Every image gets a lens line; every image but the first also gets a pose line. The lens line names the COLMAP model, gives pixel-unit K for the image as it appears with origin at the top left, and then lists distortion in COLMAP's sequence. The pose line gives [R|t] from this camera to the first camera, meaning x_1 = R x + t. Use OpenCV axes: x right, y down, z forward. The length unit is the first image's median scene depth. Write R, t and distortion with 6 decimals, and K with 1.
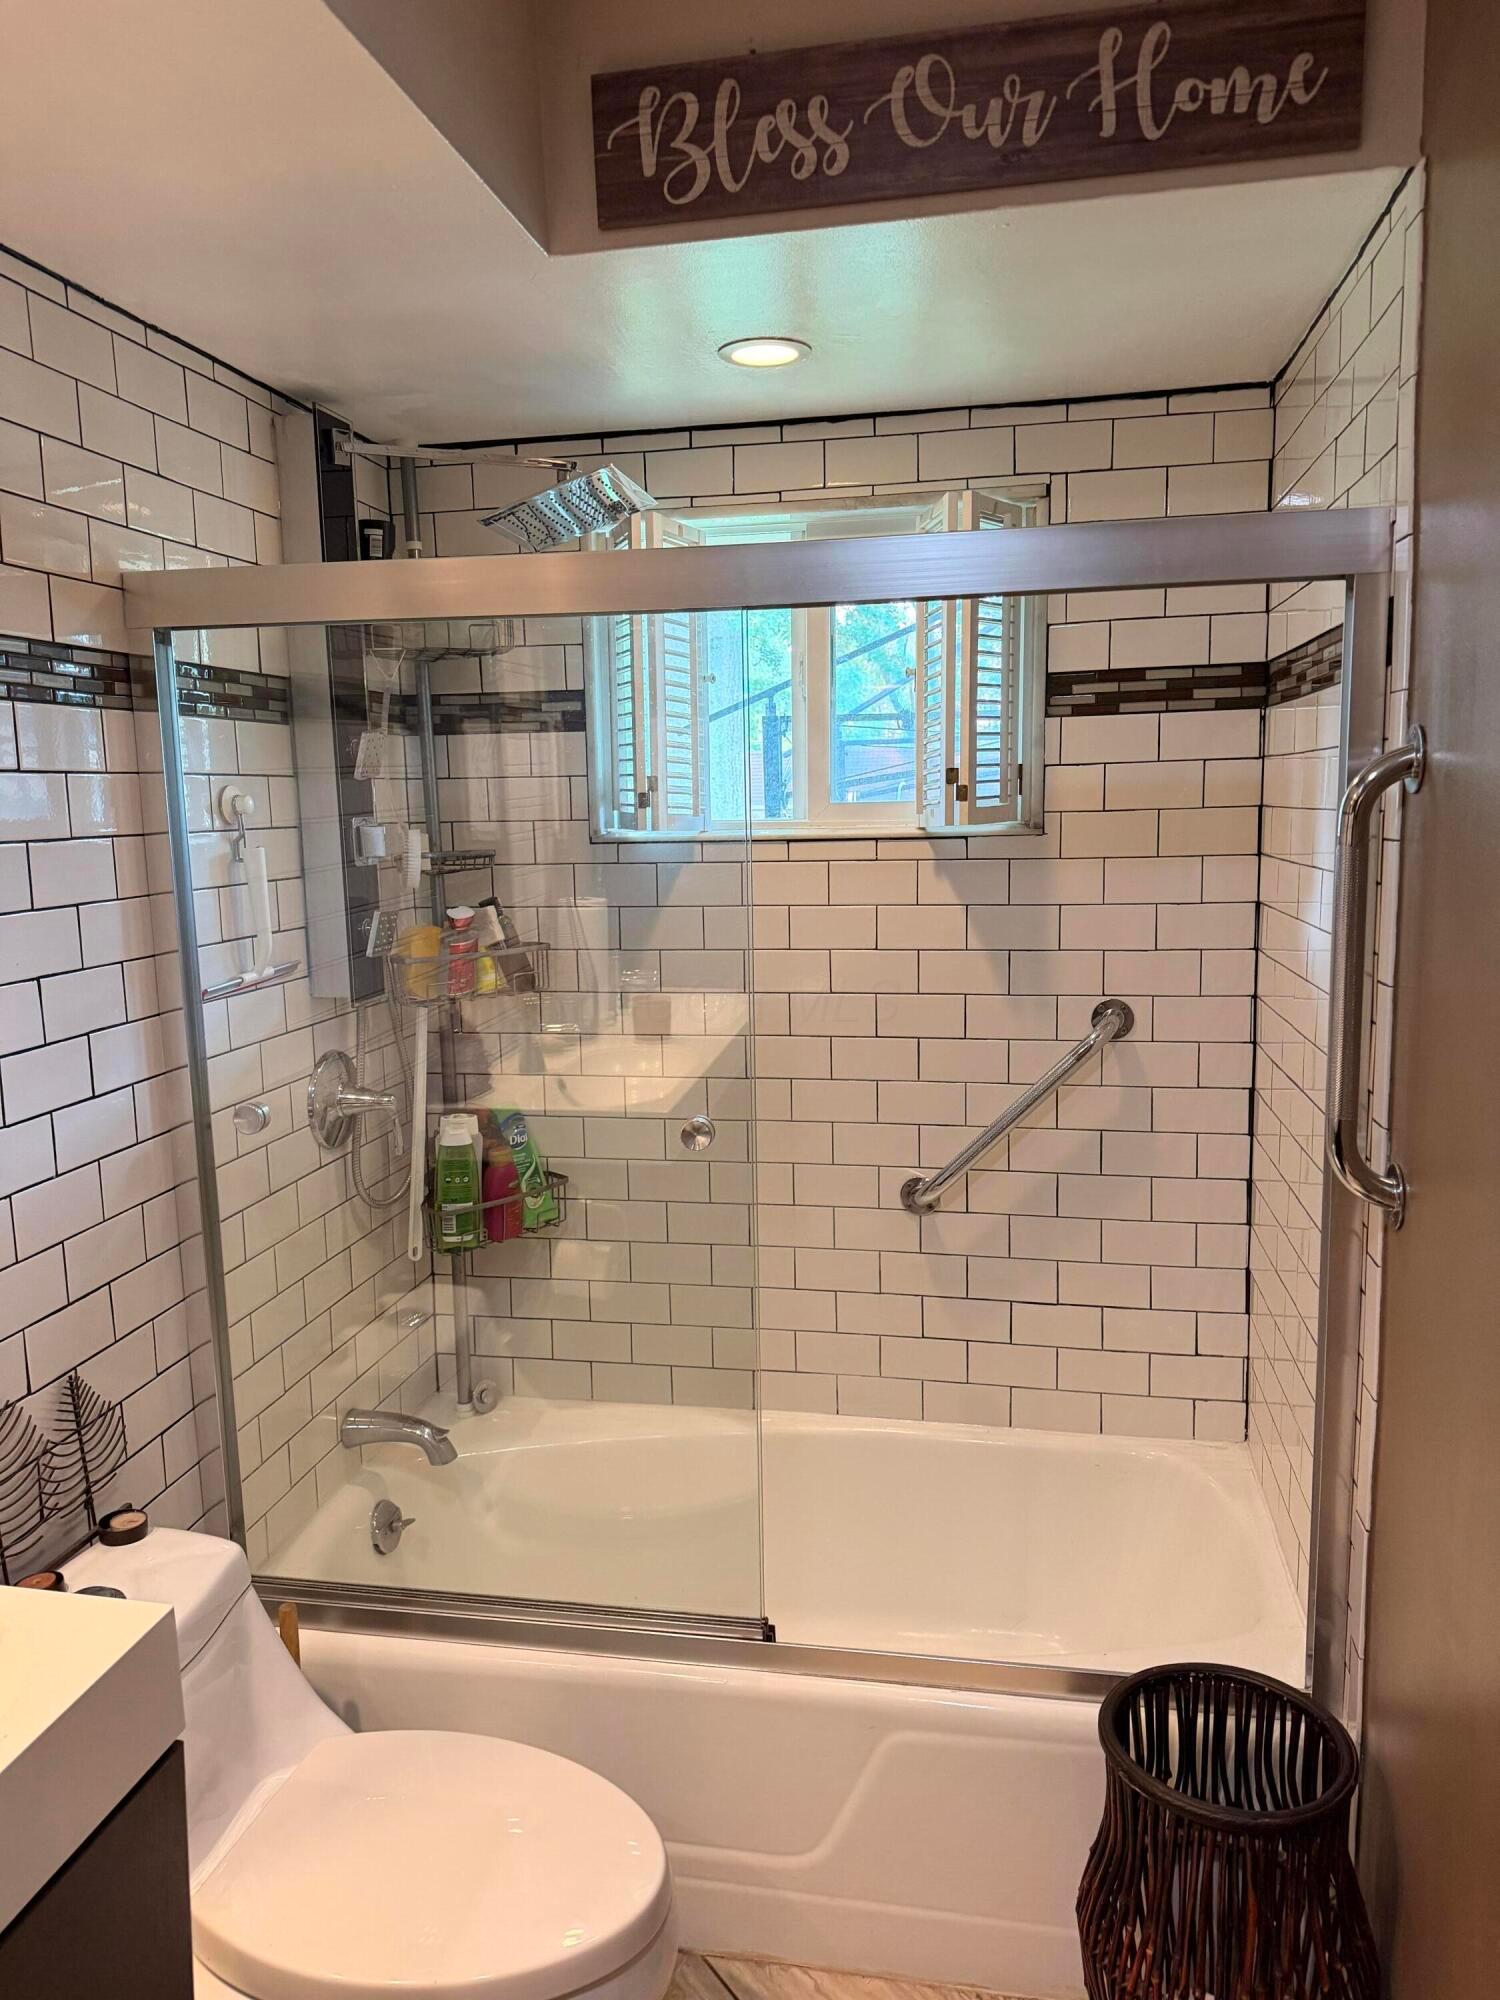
lens RADIAL K [[1397.7, 0, 750.0], [0, 1397.7, 1000.0], [0, 0, 1]] dist [-0.002285, -0.075132]
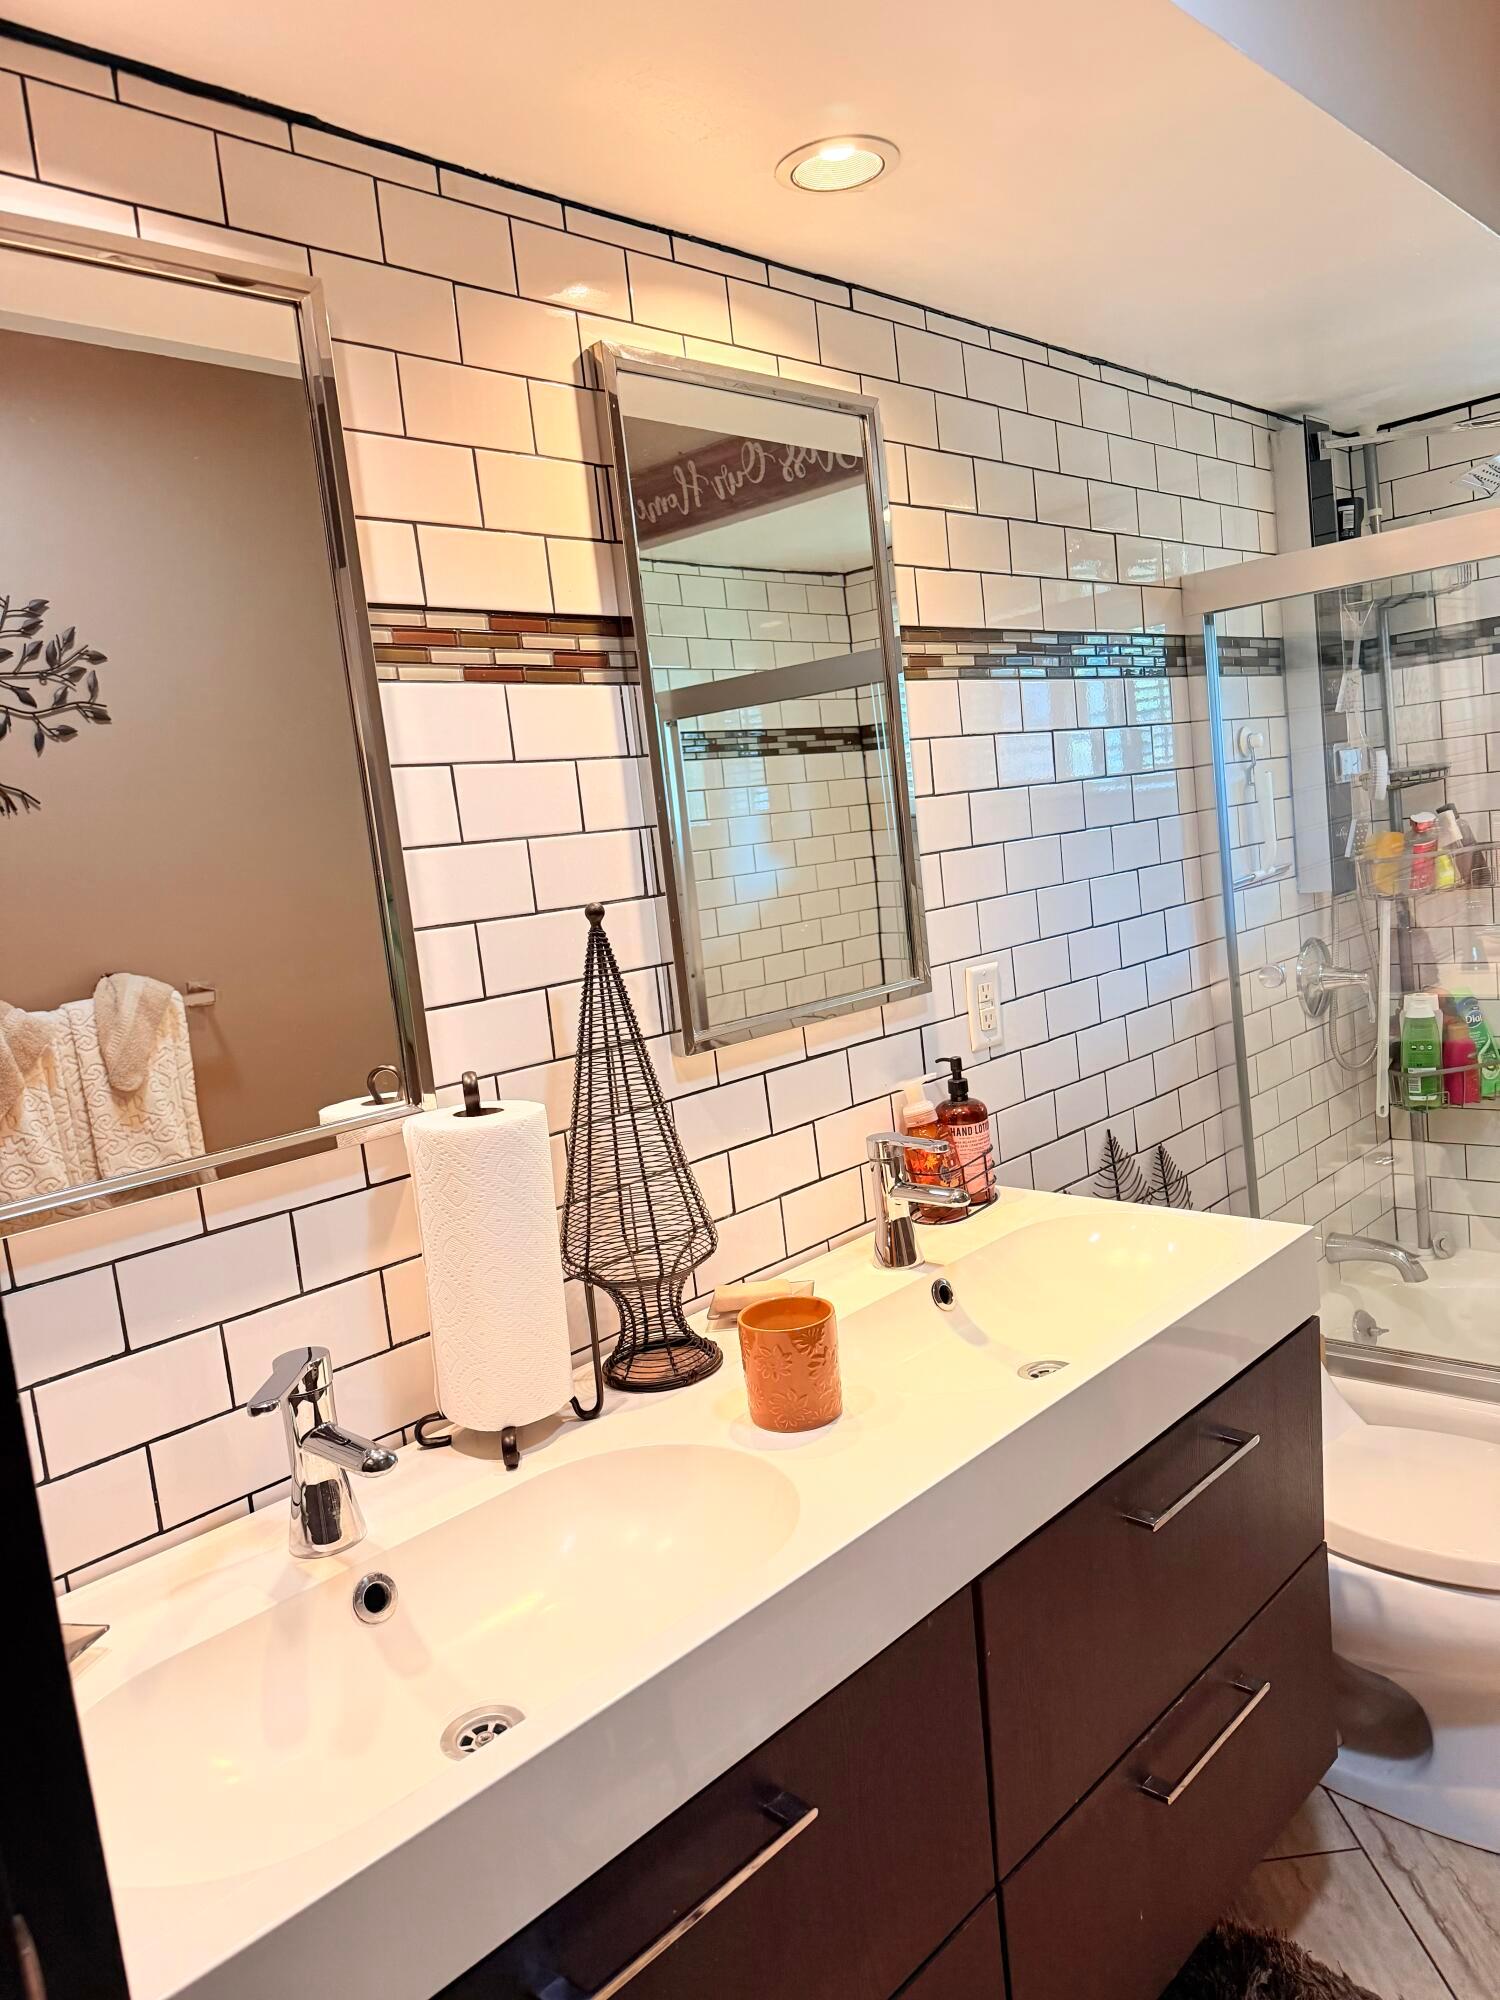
lens RADIAL K [[1438.9, 0, 755.2], [0, 1438.9, 1013.3], [0, 0, 1]] dist [-0.000705, 0.000153]
pose [[0.840945, -0.013246, -0.540959, -0.028339], [0.025604, 0.999555, 0.015326, 0.072827], [0.540515, -0.026739, 0.840909, -0.344787]]
